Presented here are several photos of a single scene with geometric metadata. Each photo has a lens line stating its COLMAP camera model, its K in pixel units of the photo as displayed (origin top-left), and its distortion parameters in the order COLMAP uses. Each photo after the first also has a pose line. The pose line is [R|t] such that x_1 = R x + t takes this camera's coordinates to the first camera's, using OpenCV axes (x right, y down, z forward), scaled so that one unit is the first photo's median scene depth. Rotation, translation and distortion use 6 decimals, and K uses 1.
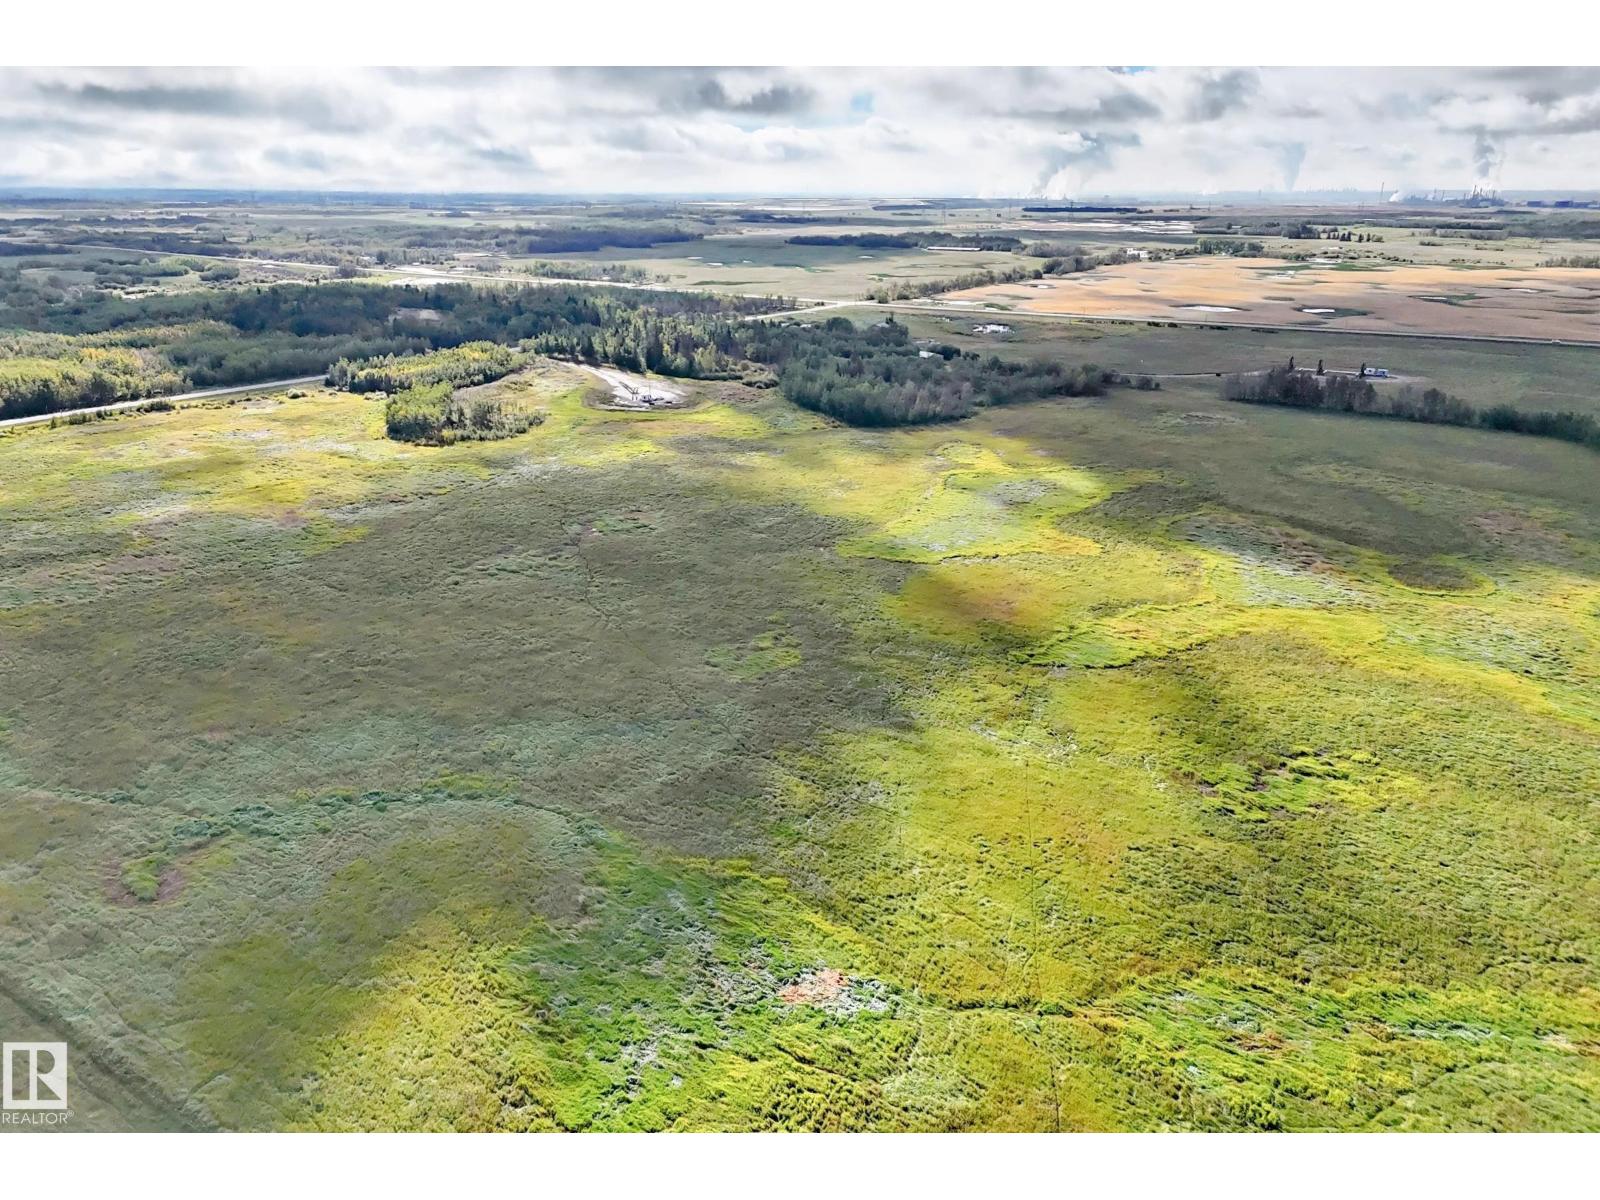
lens RADIAL K [[1168.4, 0, 800.0], [0, 1168.4, 600.0], [0, 0, 1]] dist [0.074192, -0.066420]
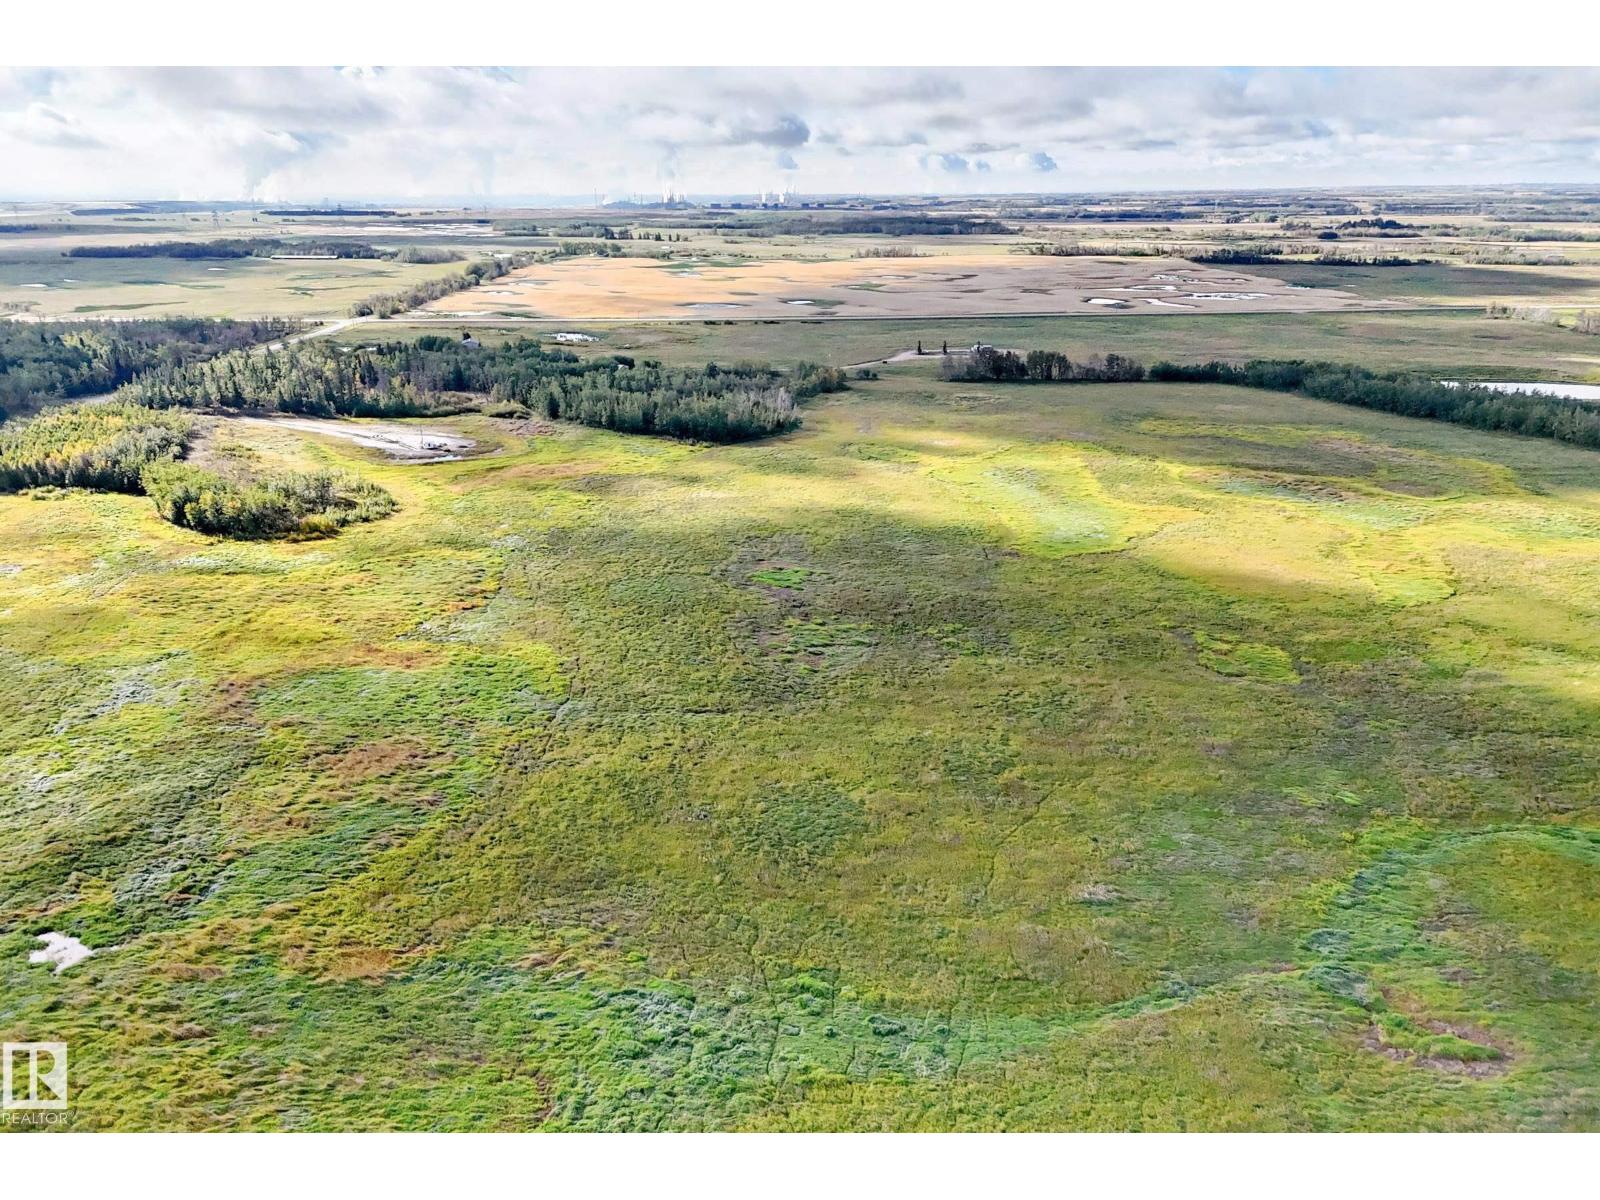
lens RADIAL K [[1168.4, 0, 800.0], [0, 1168.4, 600.0], [0, 0, 1]] dist [0.074192, -0.066420]
pose [[0.805576, -0.202103, 0.556957, -0.104433], [0.203424, 0.977227, 0.060376, -0.016154], [-0.556476, 0.064661, 0.828344, 0.044918]]
